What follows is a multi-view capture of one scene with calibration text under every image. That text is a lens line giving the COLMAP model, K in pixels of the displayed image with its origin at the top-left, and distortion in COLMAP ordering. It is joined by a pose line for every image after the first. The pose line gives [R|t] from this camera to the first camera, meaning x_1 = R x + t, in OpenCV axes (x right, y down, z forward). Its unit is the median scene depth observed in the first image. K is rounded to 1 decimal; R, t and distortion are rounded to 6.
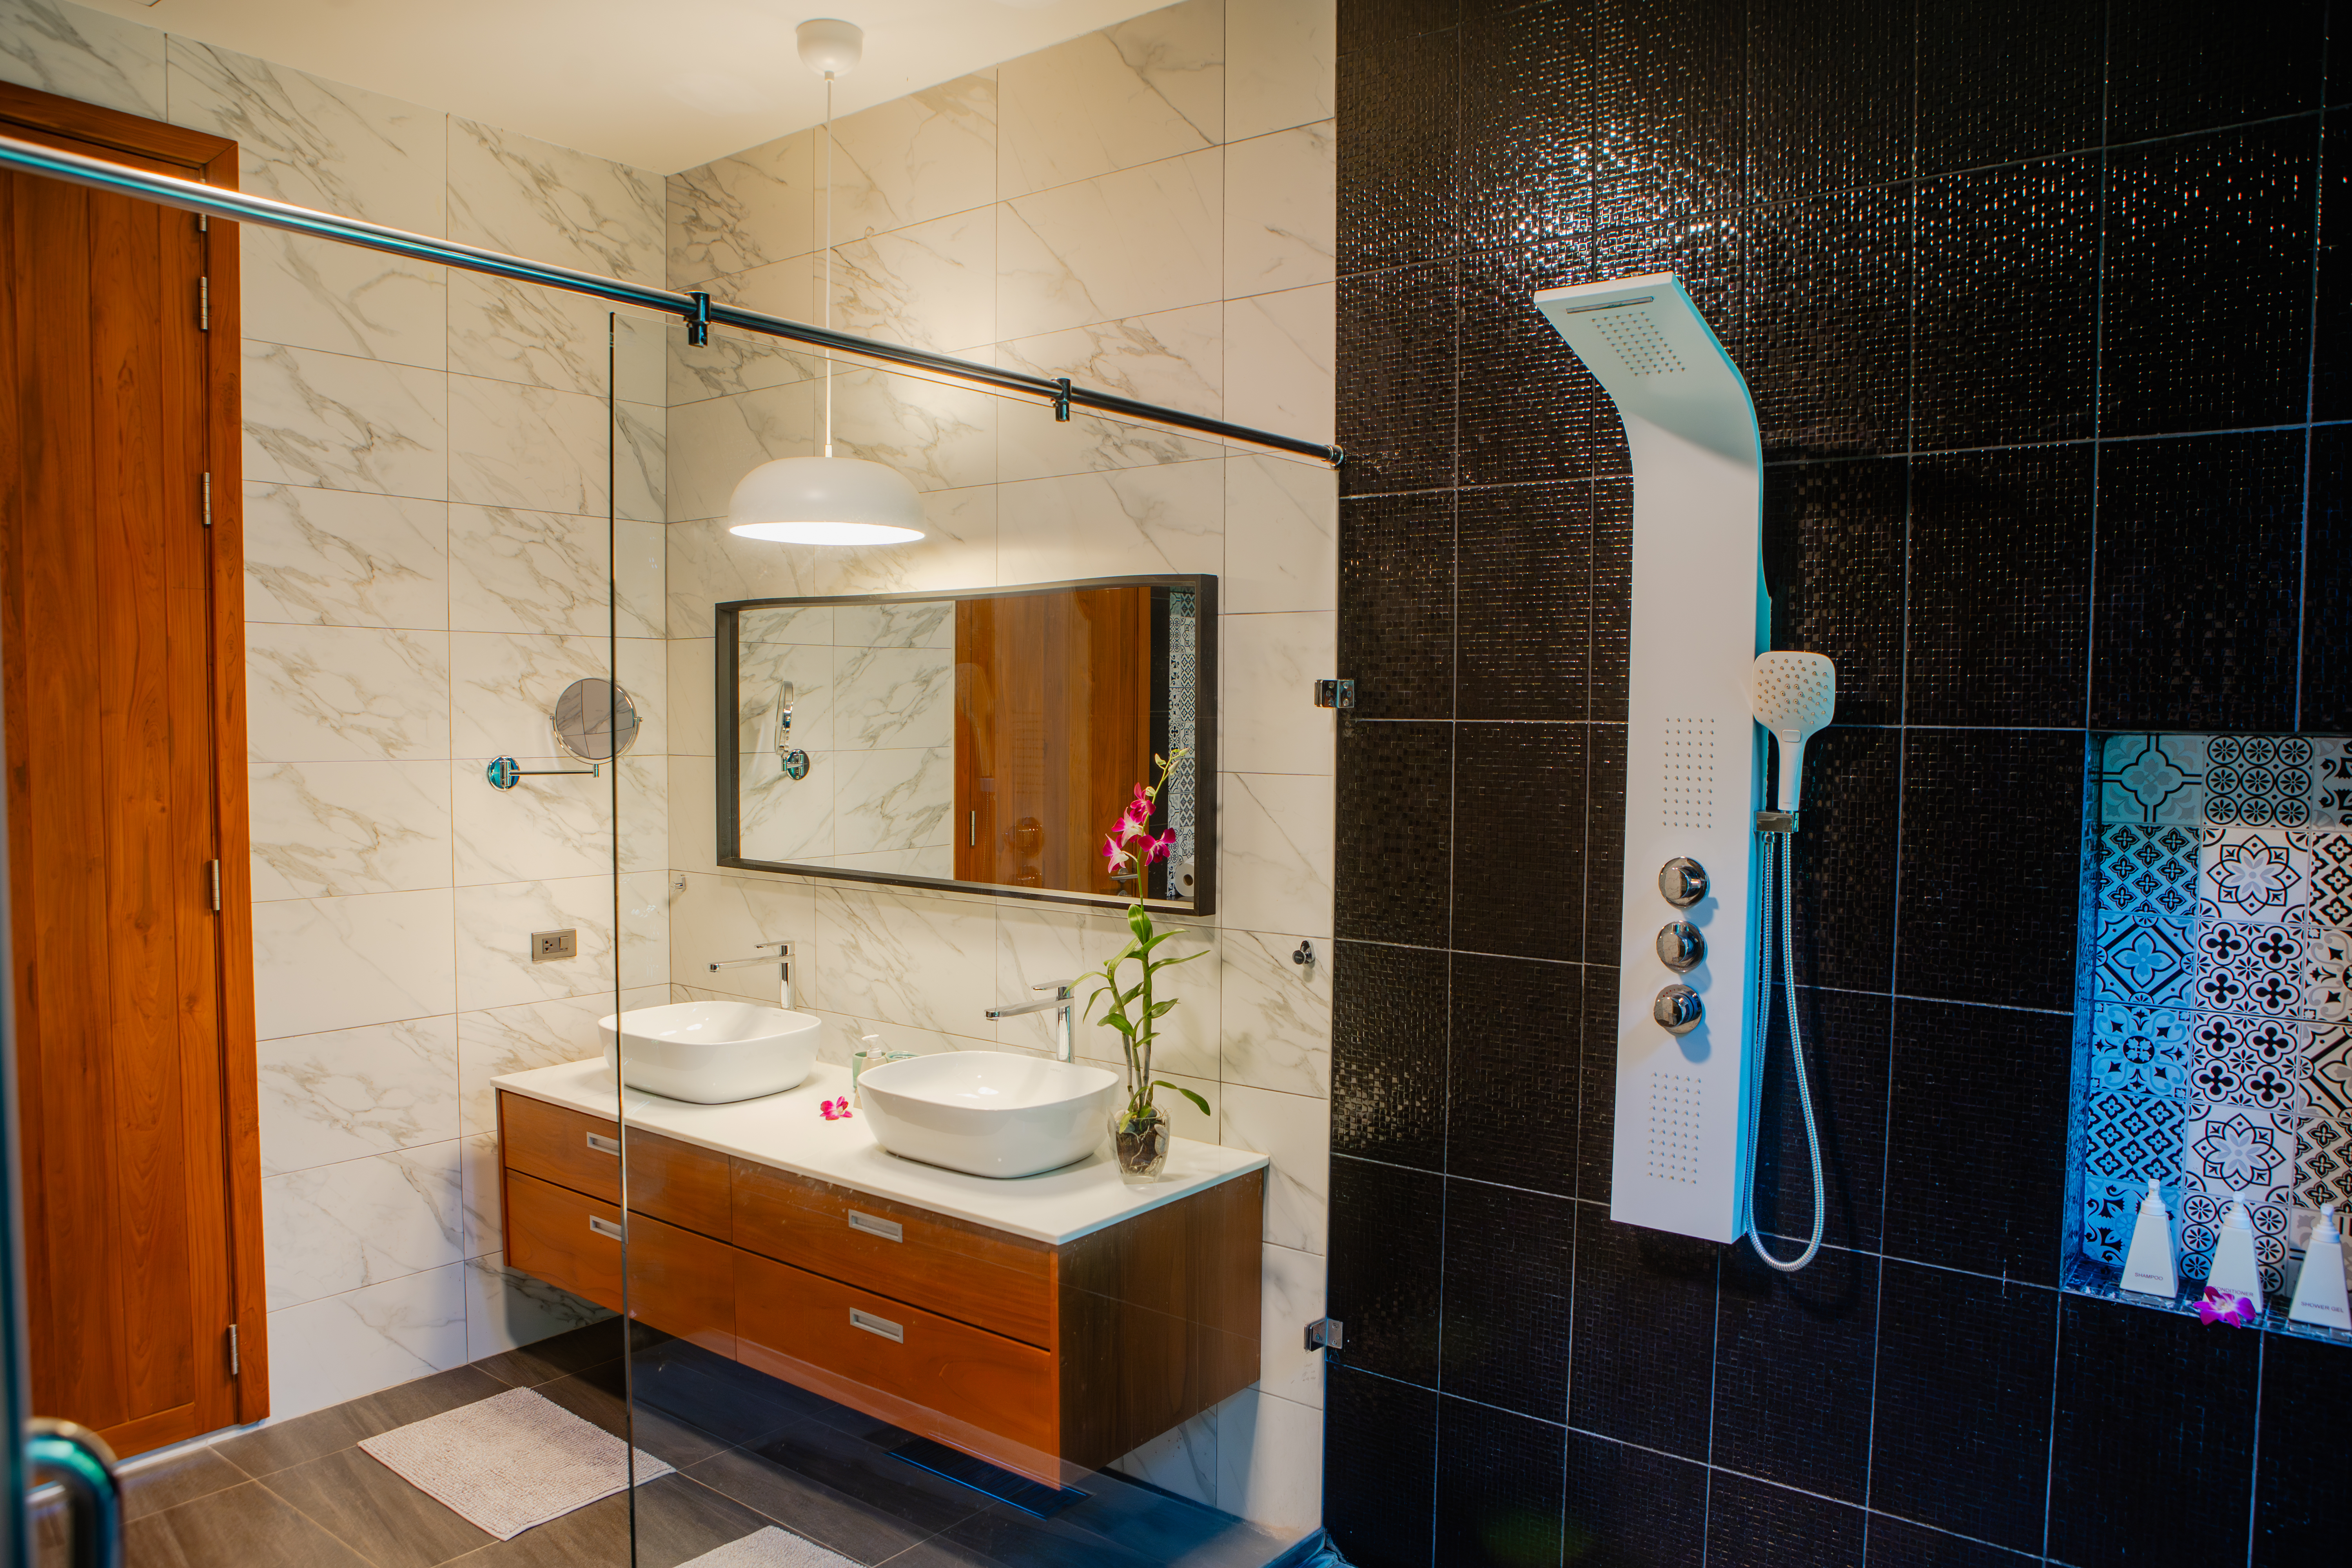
lens RADIAL K [[1620.6, 0, 1172.1], [0, 1620.6, 802.8], [0, 0, 1]] dist [-0.117799, 0.078623]
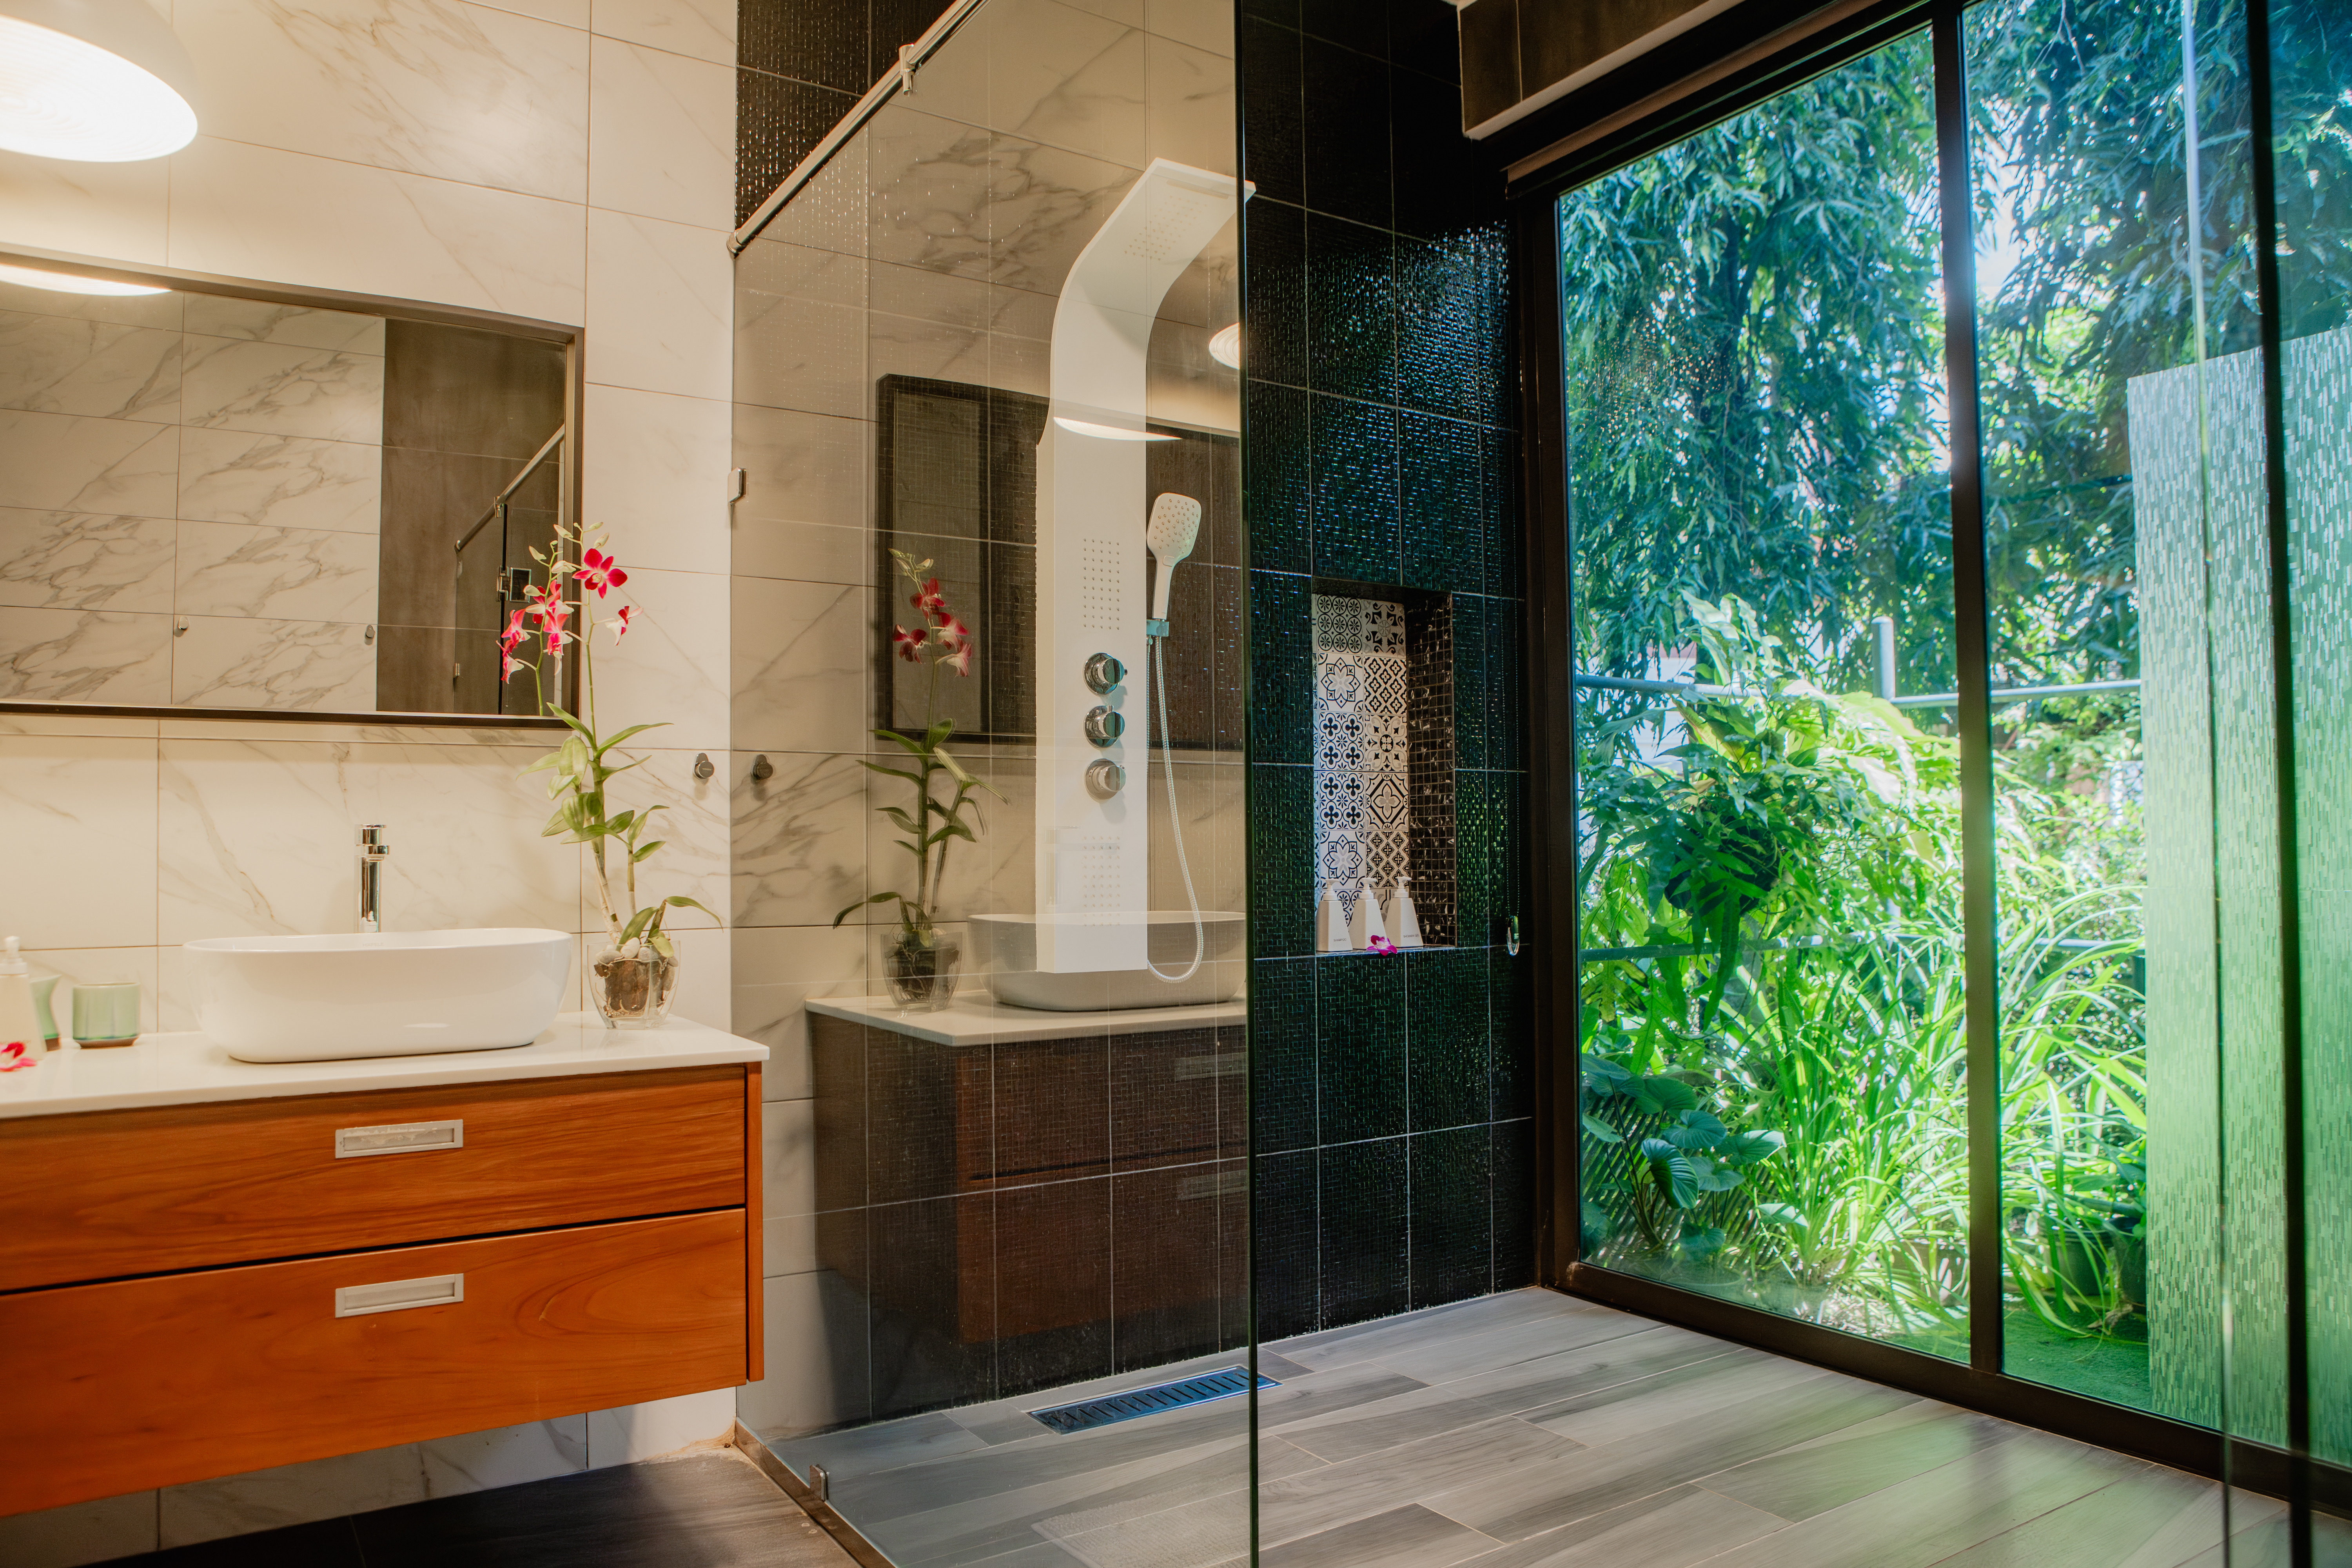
lens RADIAL K [[1620.6, 0, 1172.1], [0, 1620.6, 802.8], [0, 0, 1]] dist [-0.117799, 0.078623]
pose [[0.329597, 0.021906, 0.943867, -0.911148], [0.065285, 0.996809, -0.045932, 0.230397], [-0.941862, 0.076760, 0.327116, 0.620726]]
